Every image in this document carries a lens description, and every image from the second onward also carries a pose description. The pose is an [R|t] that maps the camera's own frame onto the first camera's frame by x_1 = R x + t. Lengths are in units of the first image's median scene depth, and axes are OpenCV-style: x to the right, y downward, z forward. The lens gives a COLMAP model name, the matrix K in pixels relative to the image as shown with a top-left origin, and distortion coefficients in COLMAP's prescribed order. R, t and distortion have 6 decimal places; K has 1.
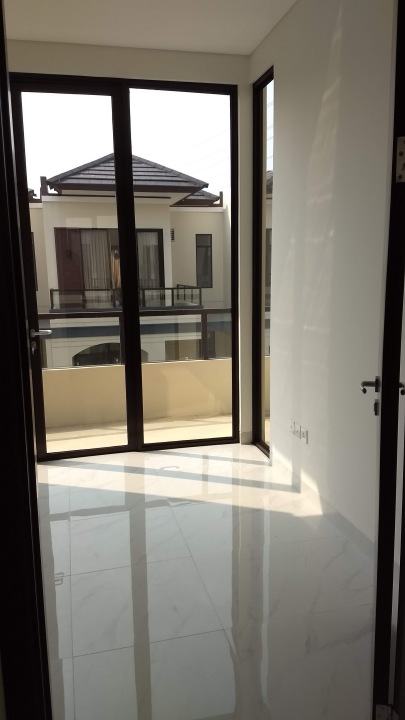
lens RADIAL K [[547.0, 0, 201.4], [0, 547.0, 362.2], [0, 0, 1]] dist [0.030367, -0.036692]
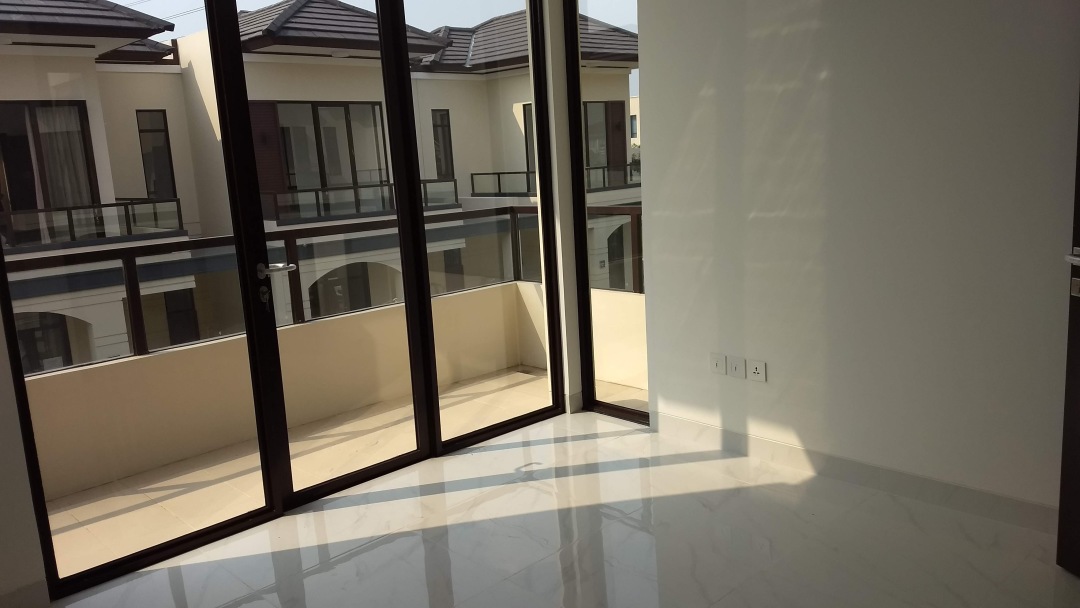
lens RADIAL K [[820.4, 0, 540.9], [0, 820.4, 303.2], [0, 0, 1]] dist [0.030367, -0.036692]
pose [[0.871532, -0.125069, 0.474120, -0.400296], [0.126121, 0.991569, 0.029732, -0.012749], [-0.473841, 0.033884, 0.879958, 0.153318]]
